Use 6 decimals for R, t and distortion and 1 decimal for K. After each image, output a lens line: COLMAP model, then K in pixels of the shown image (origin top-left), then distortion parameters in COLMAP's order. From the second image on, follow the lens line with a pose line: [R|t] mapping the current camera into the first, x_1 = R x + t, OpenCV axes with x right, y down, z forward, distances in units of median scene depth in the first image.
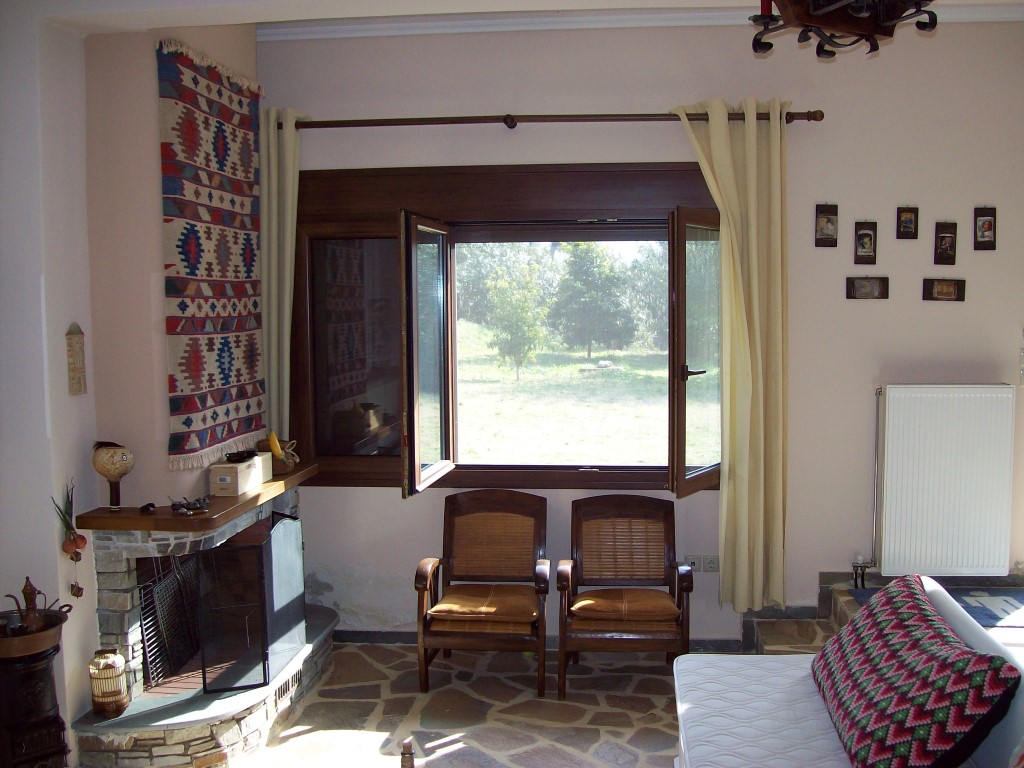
lens RADIAL K [[1092.8, 0, 512.8], [0, 1092.8, 383.4], [0, 0, 1]] dist [-0.112986, 0.000000]
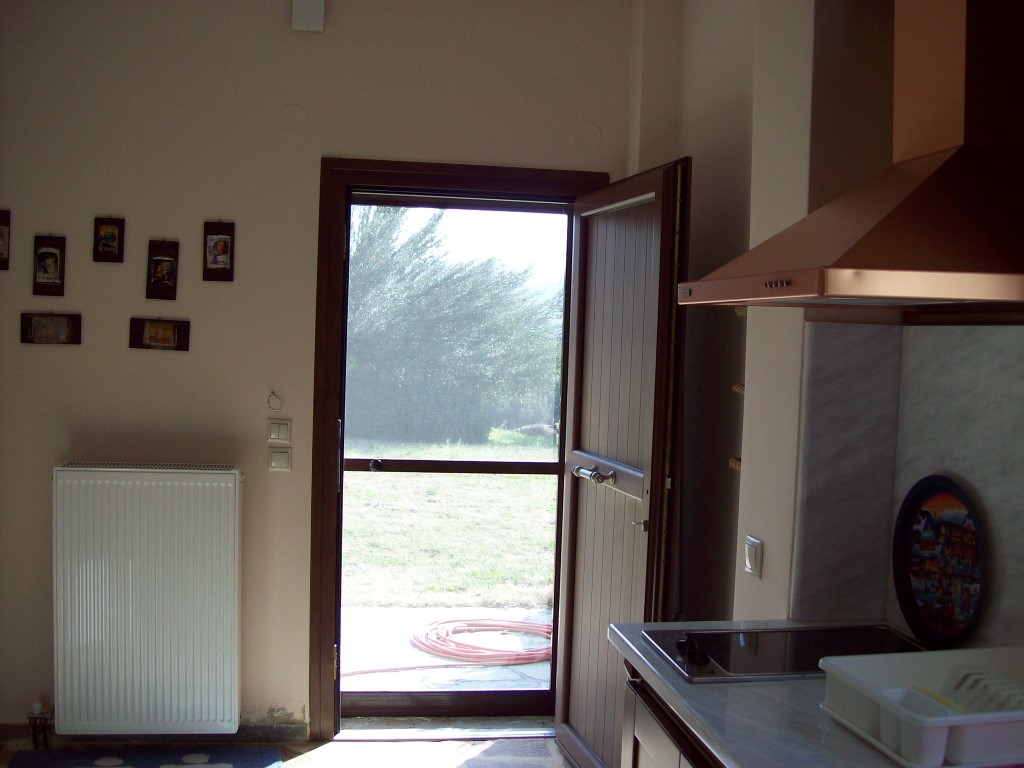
lens RADIAL K [[1092.8, 0, 511.7], [0, 1092.8, 384.2], [0, 0, 1]] dist [-0.112986, 0.000000]
pose [[0.966046, 0.025864, 0.257072, 0.445697], [-0.019675, 0.999452, -0.026619, -0.039200], [-0.257620, 0.020657, 0.966026, 0.240823]]
